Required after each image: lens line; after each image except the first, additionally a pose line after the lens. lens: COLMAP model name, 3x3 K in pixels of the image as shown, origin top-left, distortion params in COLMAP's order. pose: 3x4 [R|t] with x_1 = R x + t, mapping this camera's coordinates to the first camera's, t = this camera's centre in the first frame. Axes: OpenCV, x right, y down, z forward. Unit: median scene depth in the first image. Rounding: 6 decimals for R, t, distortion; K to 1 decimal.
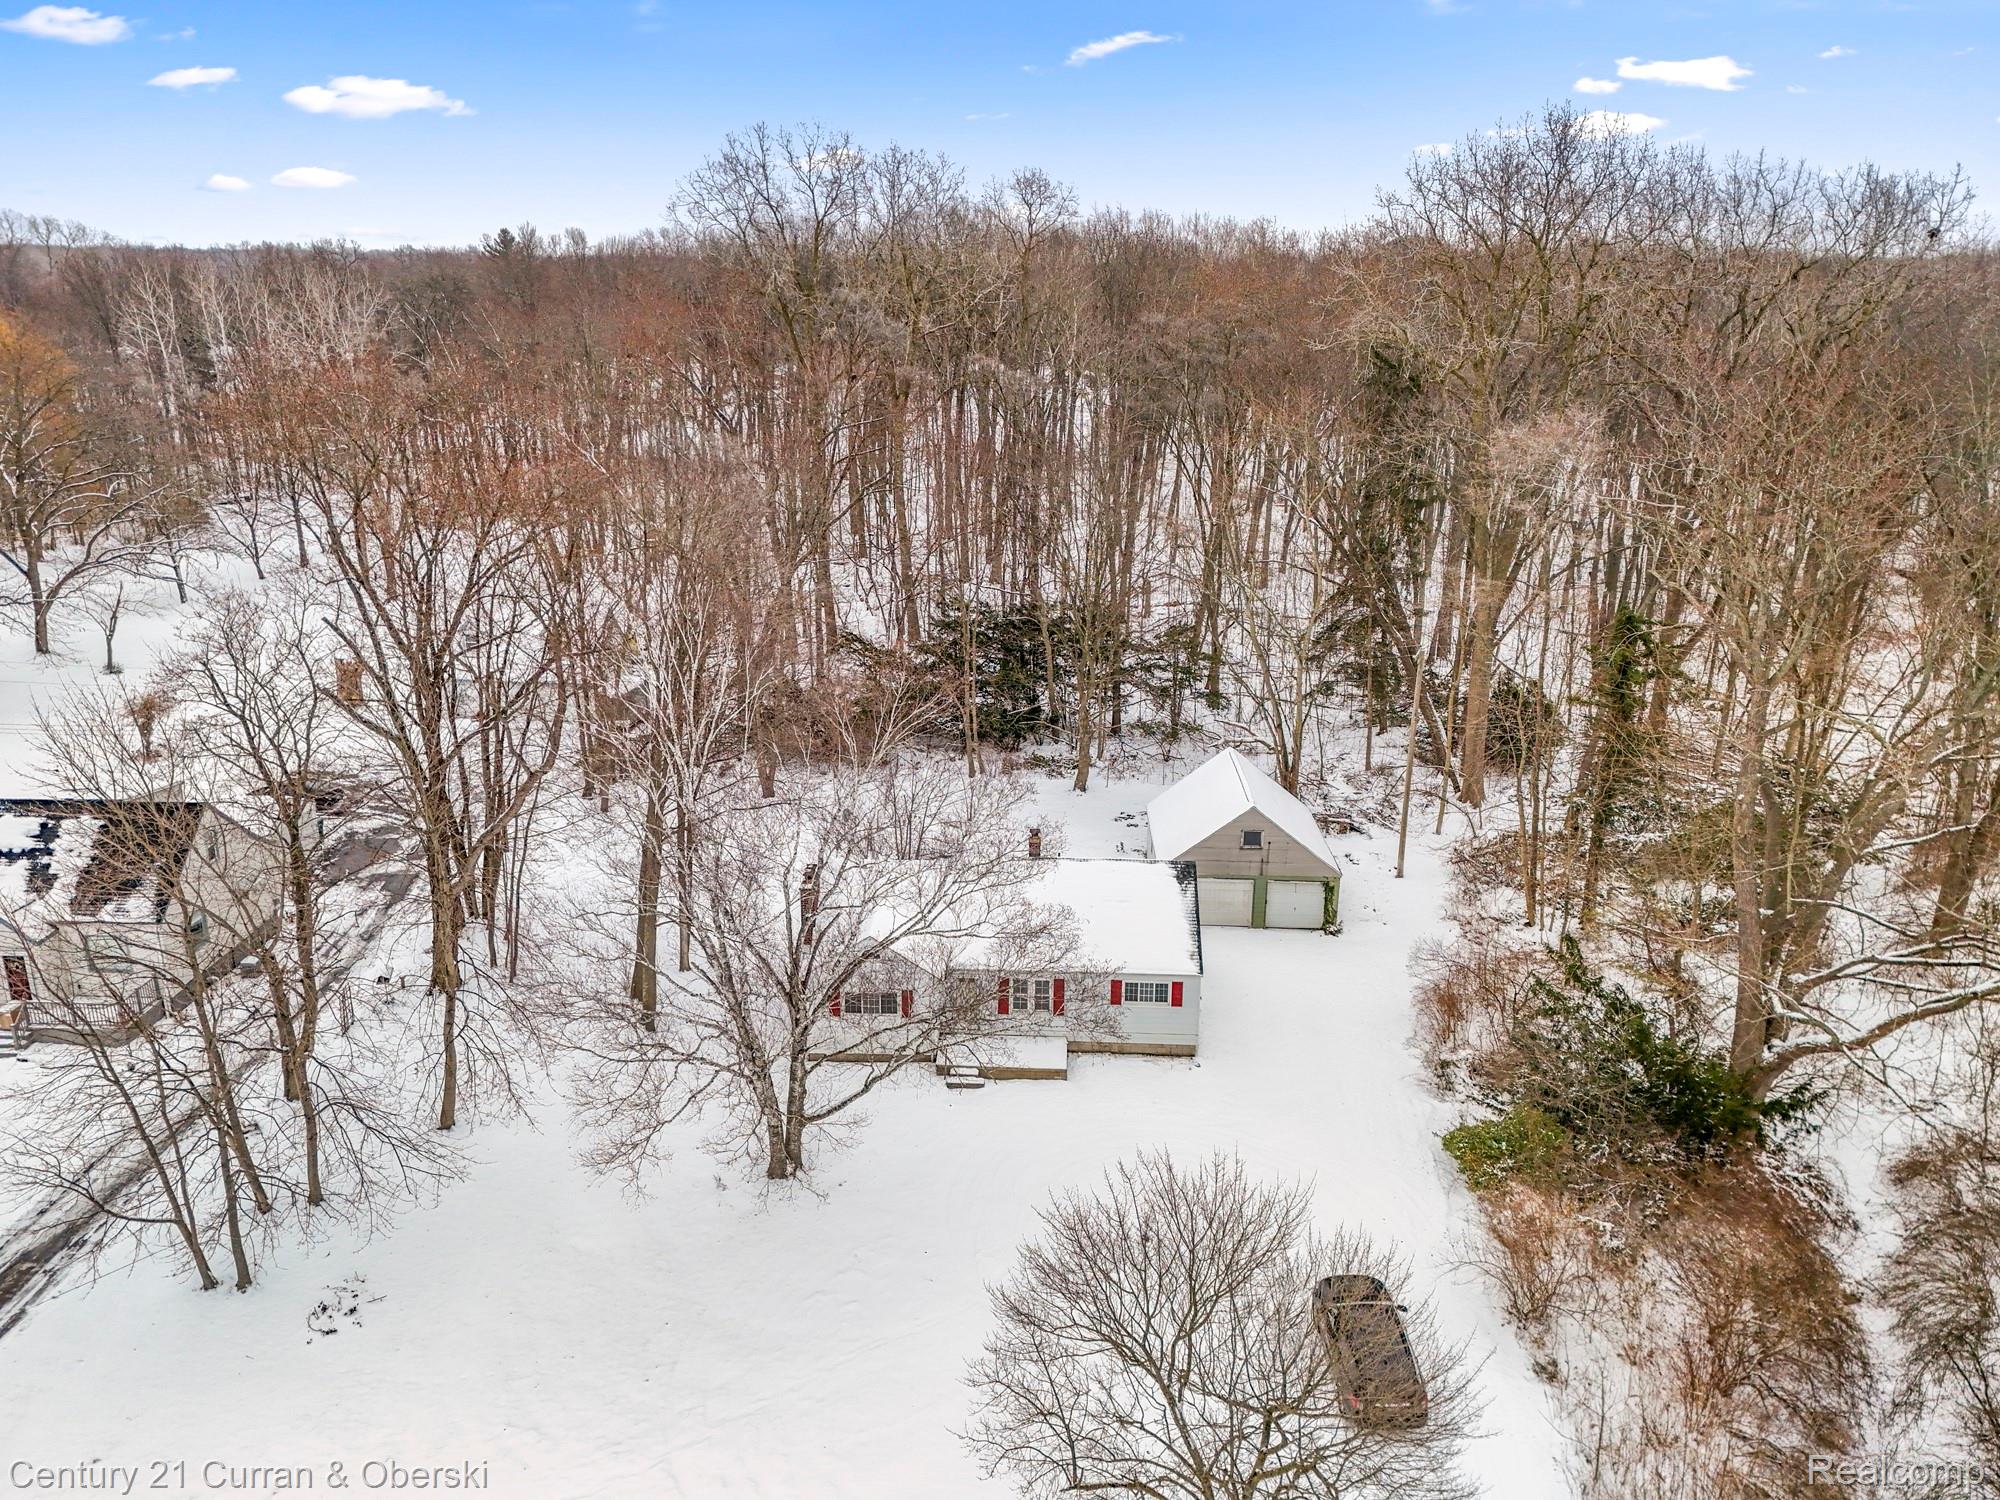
lens RADIAL K [[1479.4, 0, 995.3], [0, 1479.4, 744.1], [0, 0, 1]] dist [0.085341, -0.074086]
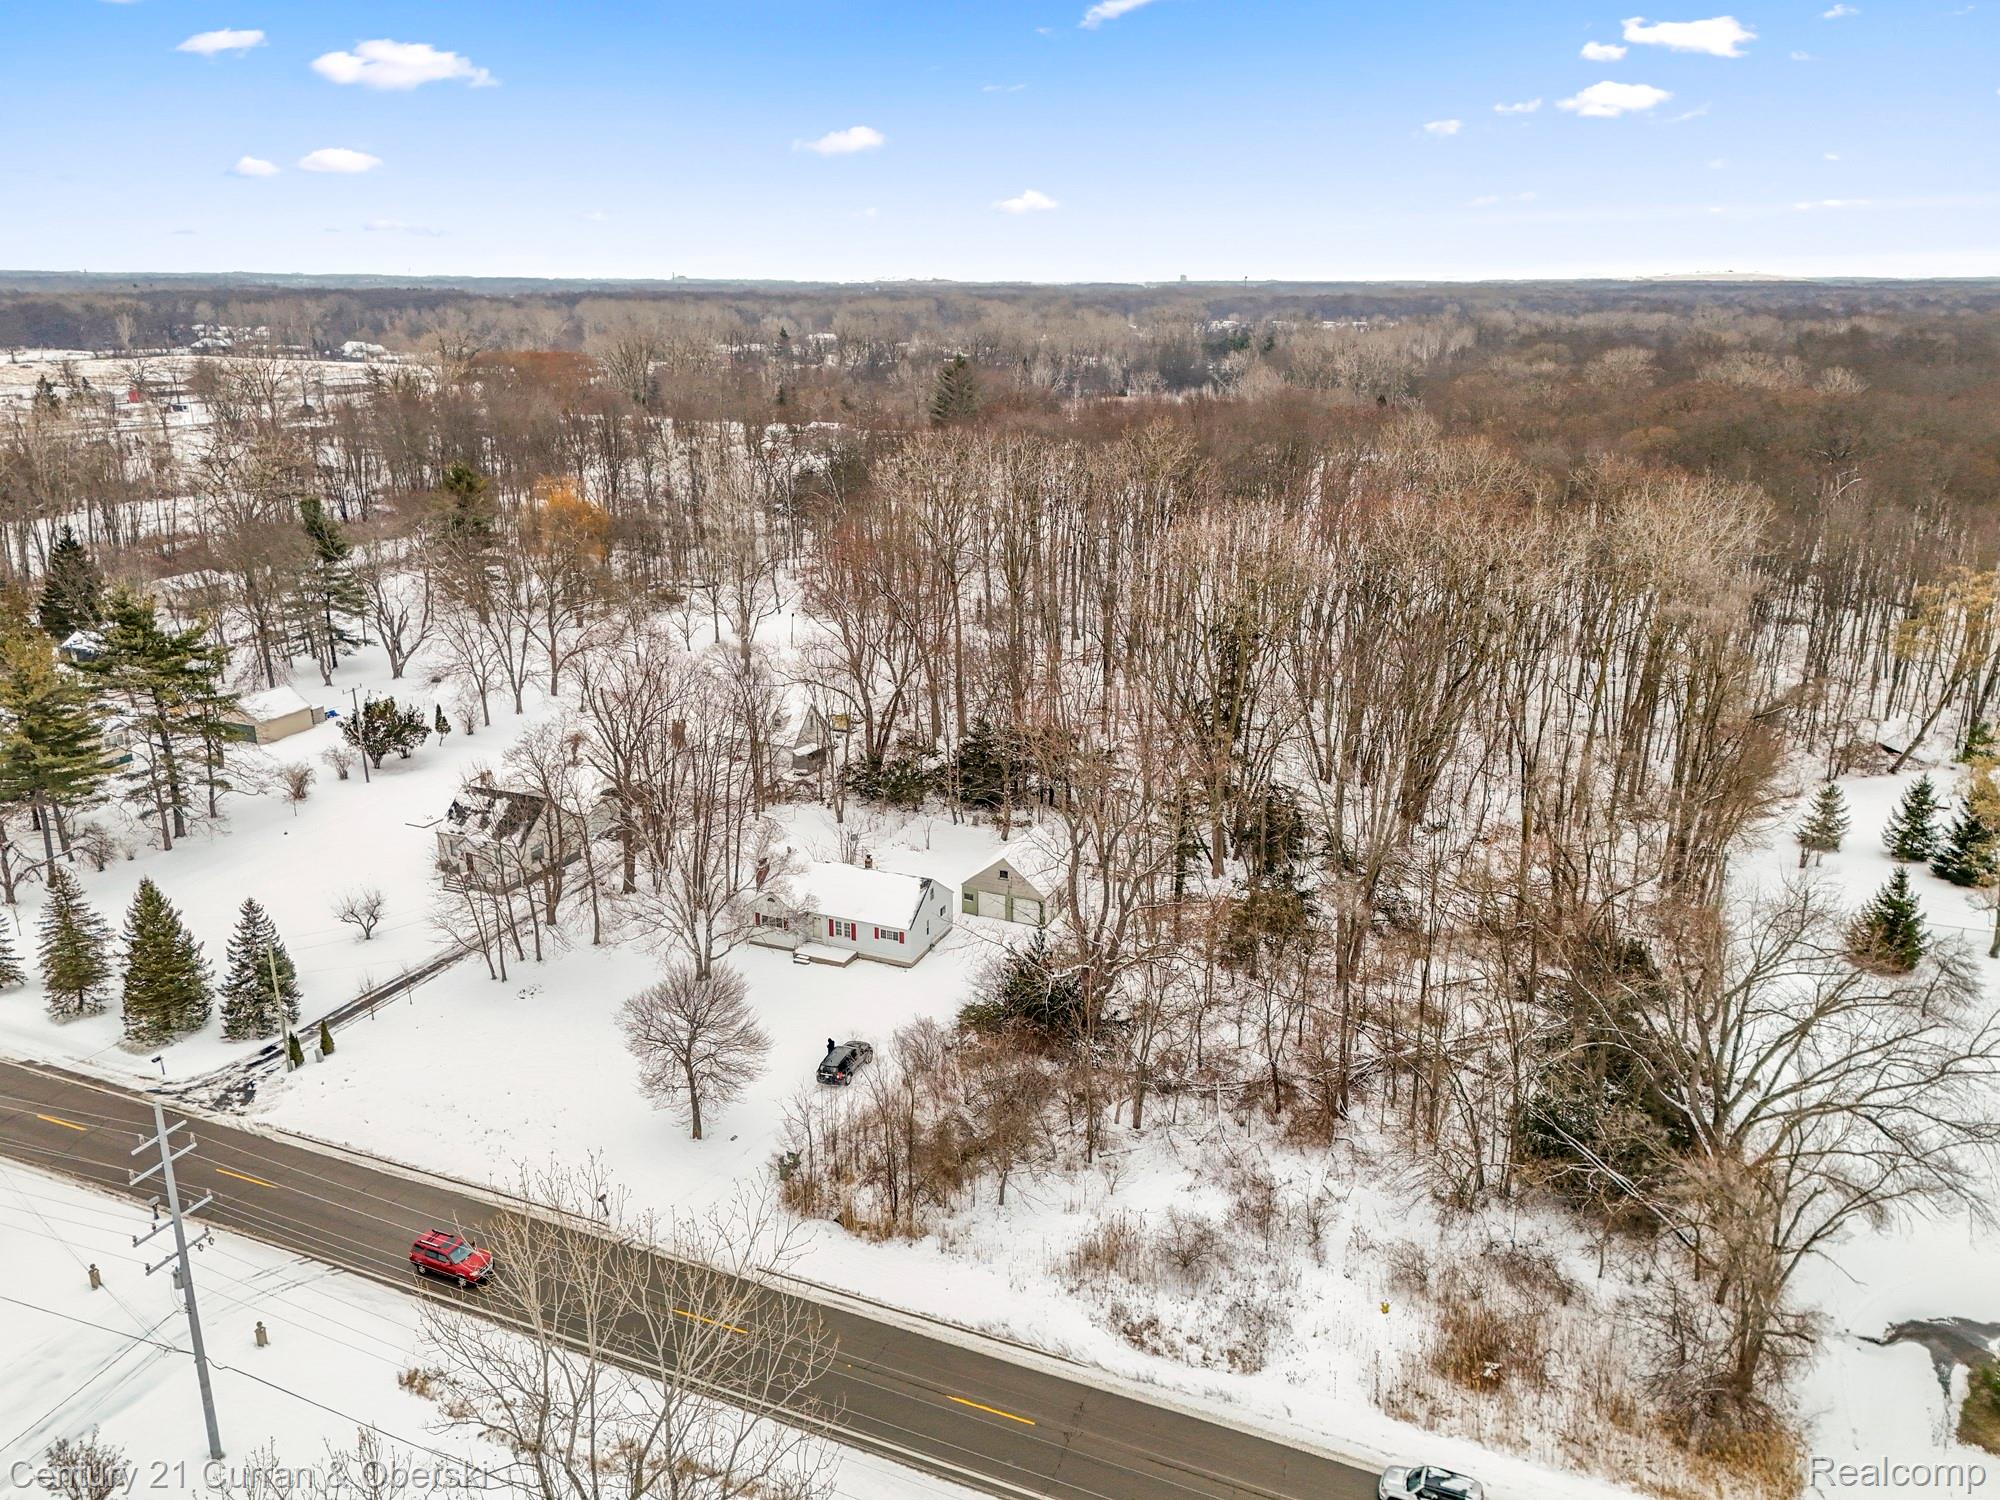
lens RADIAL K [[1476.8, 0, 1001.5], [0, 1476.8, 744.8], [0, 0, 1]] dist [0.100942, -0.092684]
pose [[0.934874, 0.101760, -0.340080, 0.938249], [-0.103706, 0.994529, 0.012501, -0.150240], [0.339492, 0.023582, 0.940313, -0.963371]]
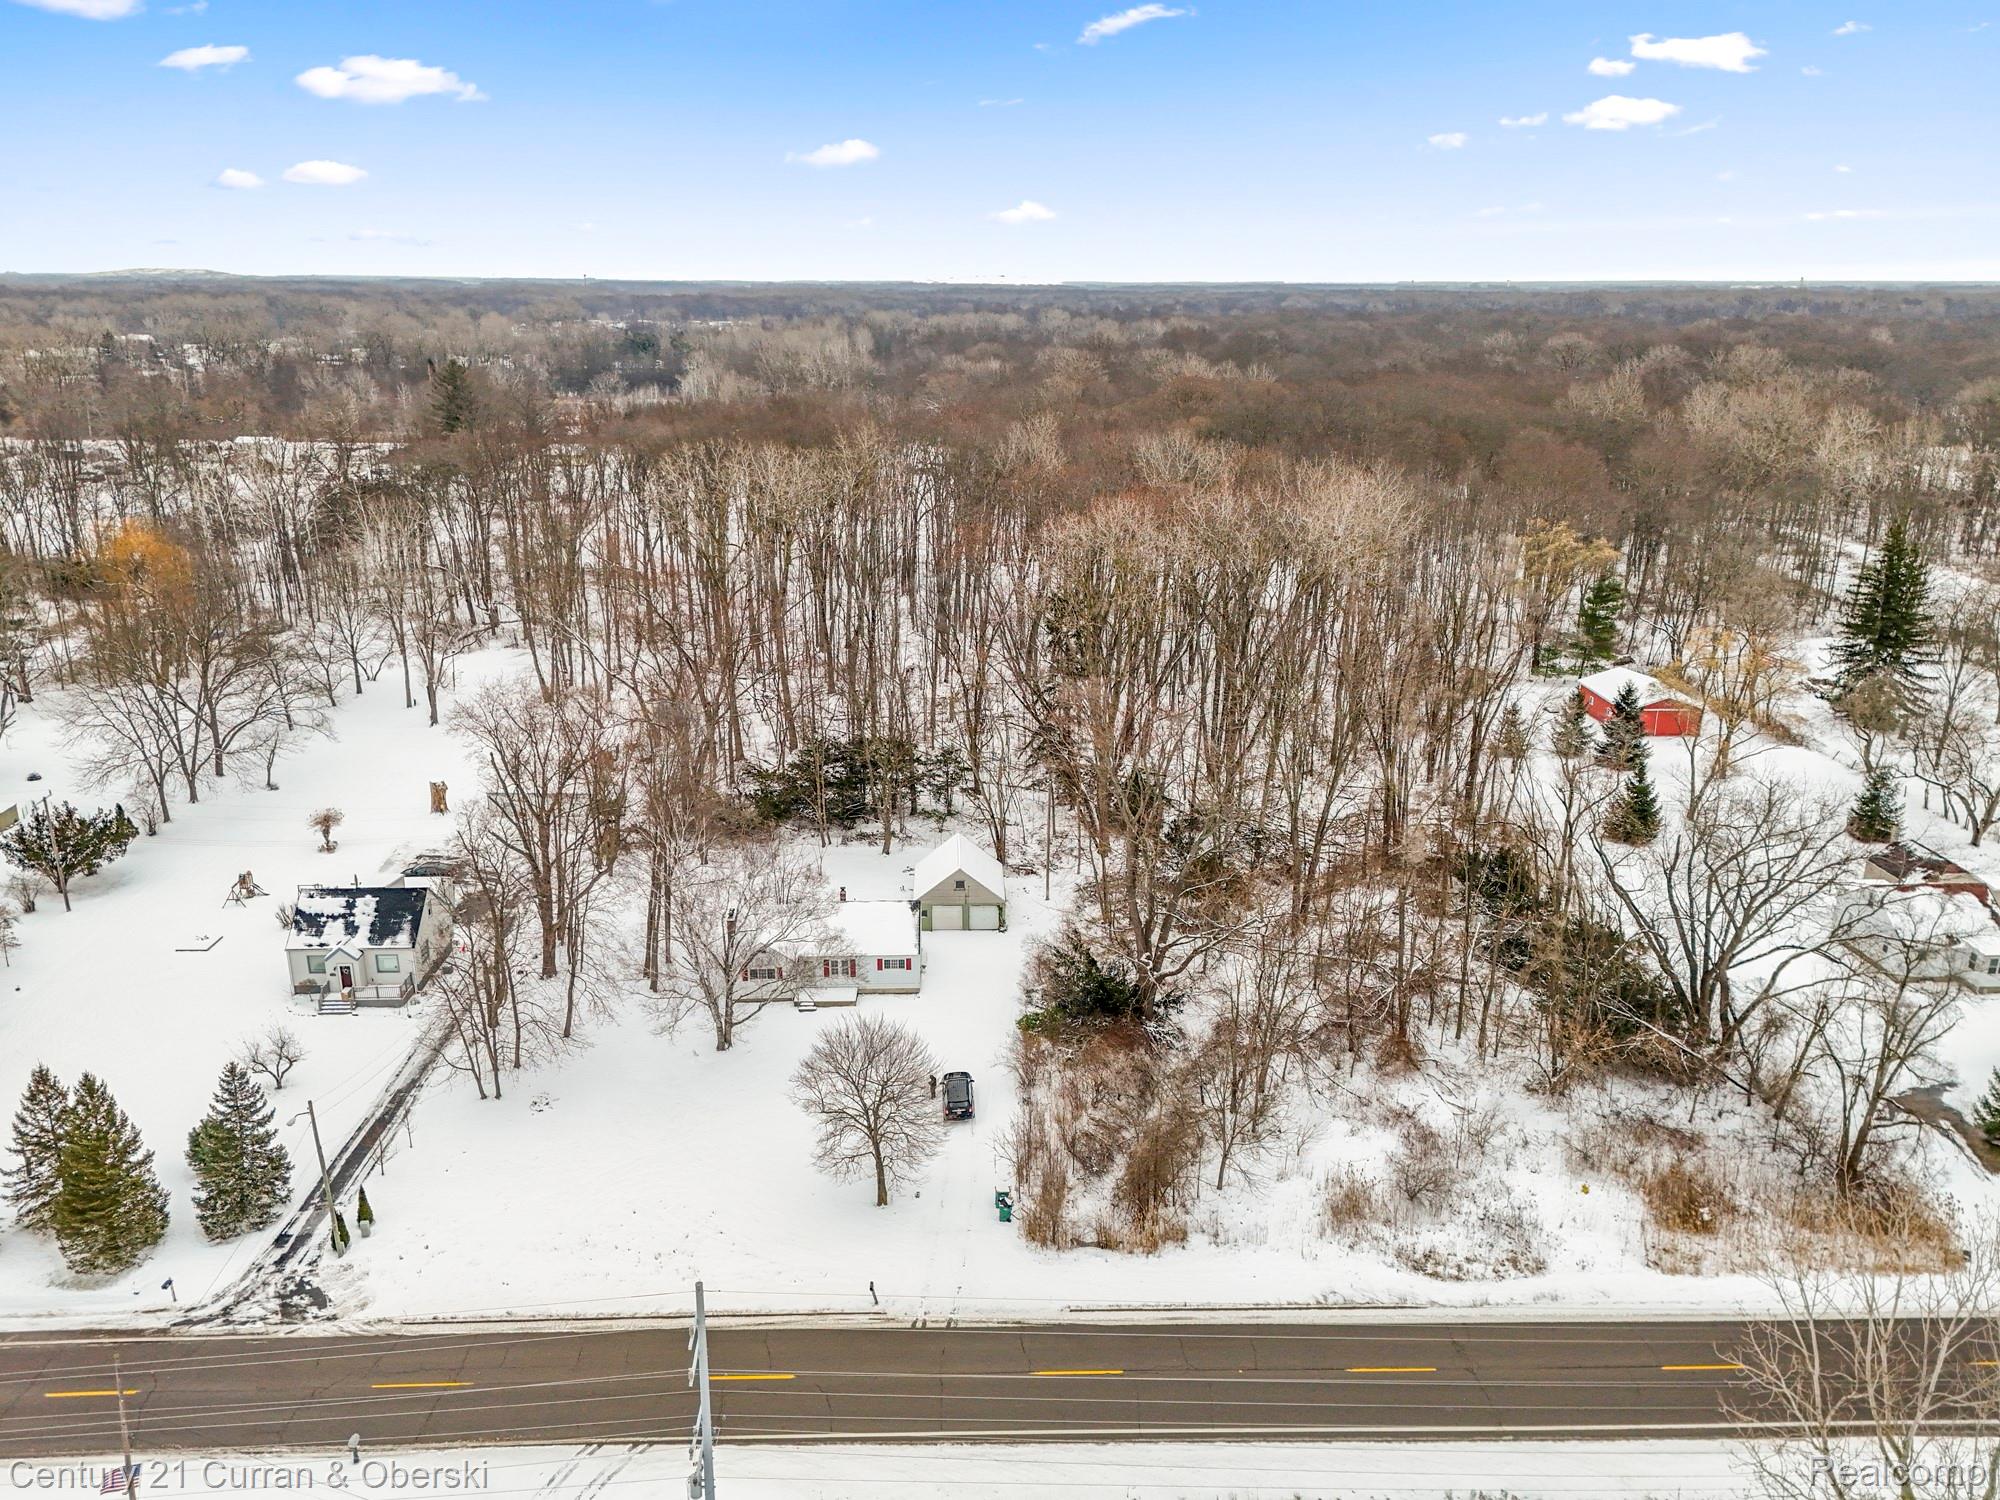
lens RADIAL K [[1447.6, 0, 1000.0], [0, 1447.6, 750.0], [0, 0, 1]] dist [0.091482, -0.078096]
pose [[0.997533, -0.024970, 0.065606, 0.120761], [0.024663, 0.999681, 0.005481, -0.141780], [-0.065722, -0.003849, 0.997831, -1.046040]]
